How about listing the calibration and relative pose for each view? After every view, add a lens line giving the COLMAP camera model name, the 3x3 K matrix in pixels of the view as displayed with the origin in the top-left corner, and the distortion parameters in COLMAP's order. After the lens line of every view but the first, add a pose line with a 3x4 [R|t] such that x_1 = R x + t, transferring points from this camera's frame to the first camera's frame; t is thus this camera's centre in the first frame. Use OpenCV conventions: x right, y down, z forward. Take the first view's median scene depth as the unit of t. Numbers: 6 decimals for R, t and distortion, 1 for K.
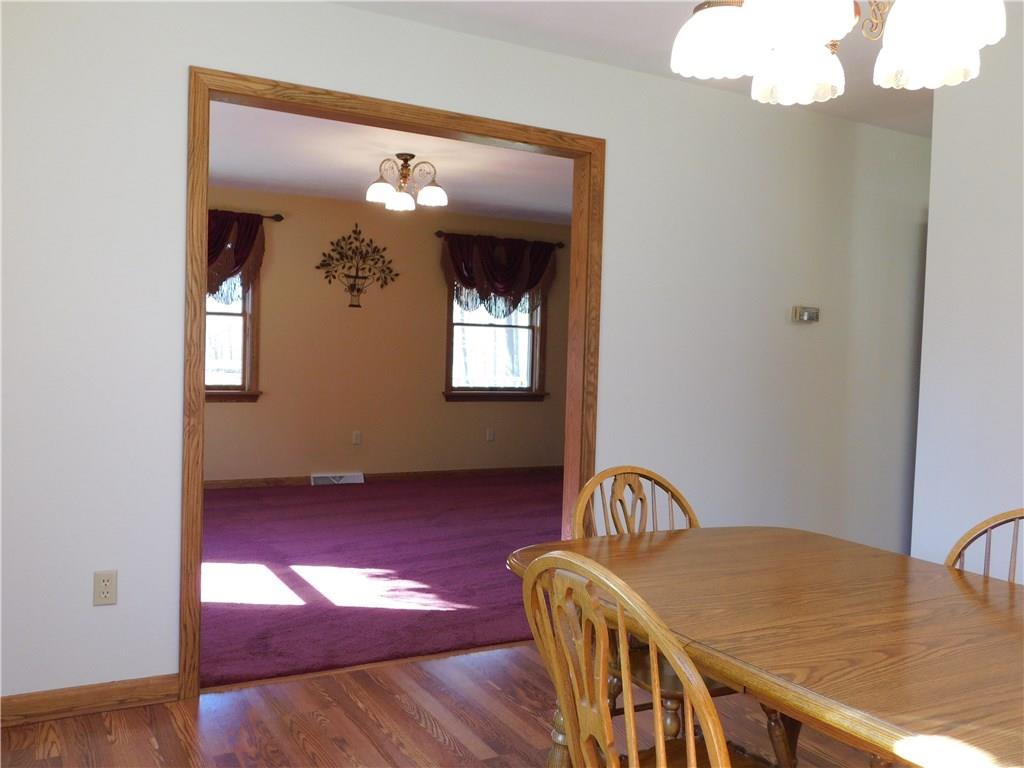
lens RADIAL K [[892.9, 0, 508.0], [0, 892.9, 384.4], [0, 0, 1]] dist [-0.003960, -0.006702]
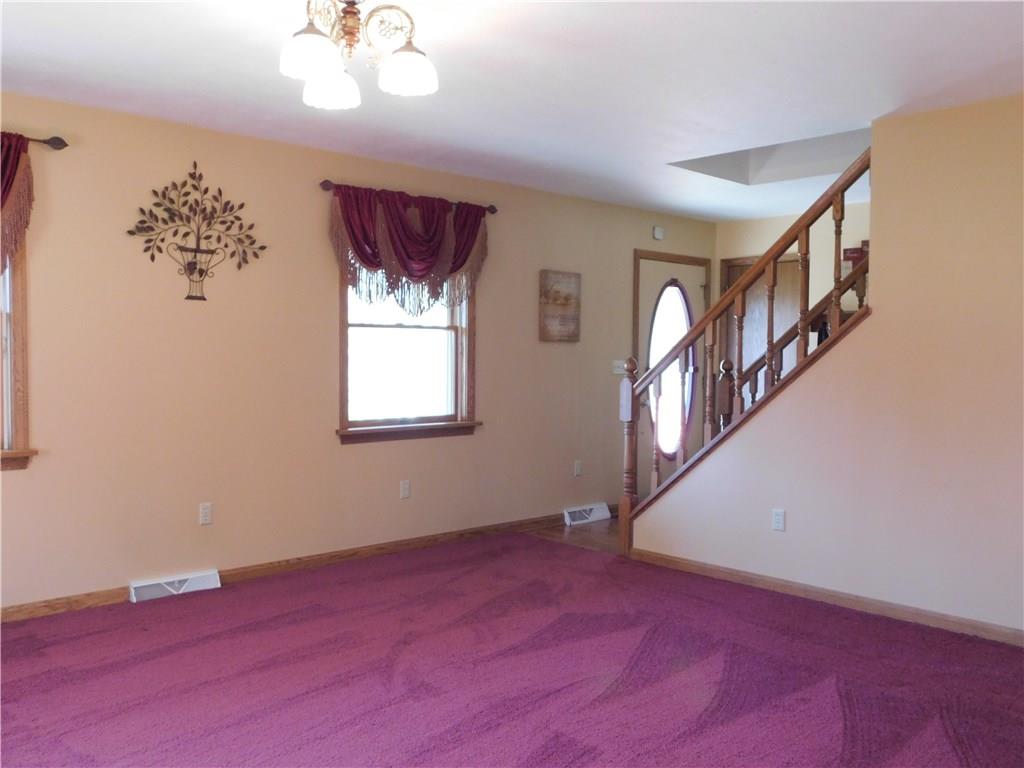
lens RADIAL K [[892.9, 0, 508.0], [0, 892.9, 384.4], [0, 0, 1]] dist [-0.003960, -0.006702]
pose [[0.968580, -0.033511, 0.246433, -0.117160], [0.033539, 0.999429, 0.004088, -0.024351], [-0.246429, 0.004306, 0.969151, 0.358111]]
